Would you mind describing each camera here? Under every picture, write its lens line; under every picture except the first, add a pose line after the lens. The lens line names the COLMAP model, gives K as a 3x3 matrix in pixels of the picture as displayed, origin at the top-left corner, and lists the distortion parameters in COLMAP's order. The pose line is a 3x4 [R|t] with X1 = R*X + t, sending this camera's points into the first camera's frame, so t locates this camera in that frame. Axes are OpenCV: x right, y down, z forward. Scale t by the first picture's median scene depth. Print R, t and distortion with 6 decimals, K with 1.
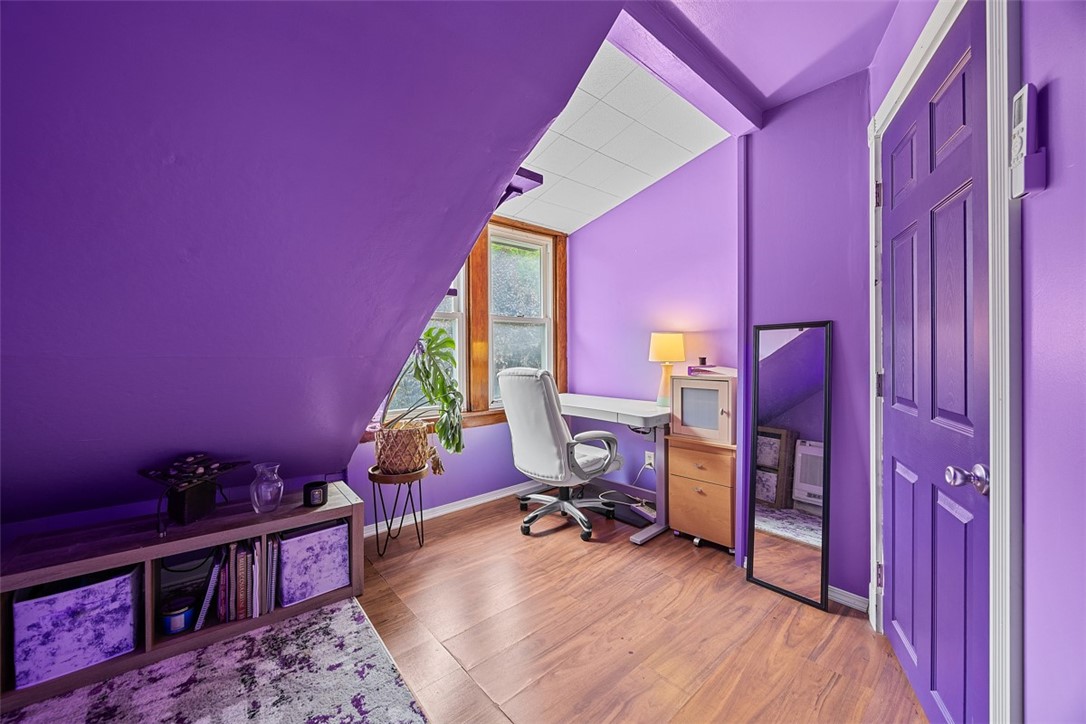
lens RADIAL K [[420.4, 0, 538.8], [0, 420.4, 355.4], [0, 0, 1]] dist [-0.000976, -0.000032]
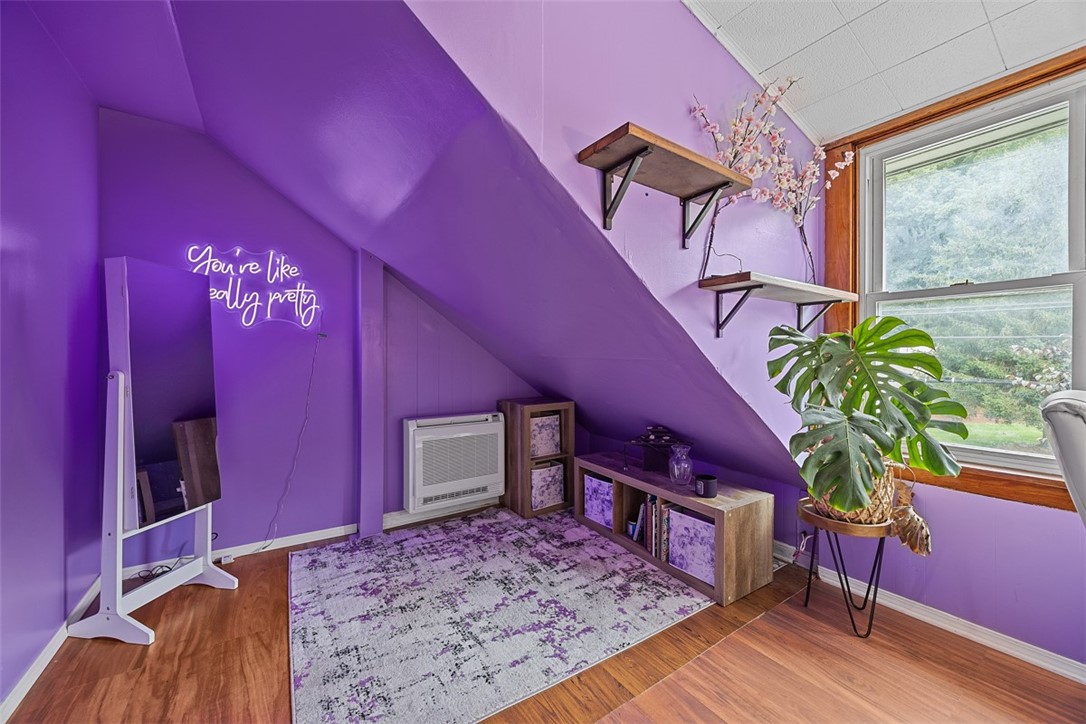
lens RADIAL K [[420.4, 0, 540.7], [0, 420.4, 358.5], [0, 0, 1]] dist [-0.000976, -0.000032]
pose [[-0.135172, 0.006252, -0.990802, 0.709682], [-0.005860, 0.999958, 0.007109, -0.004122], [0.990805, 0.006767, -0.135129, 0.863687]]
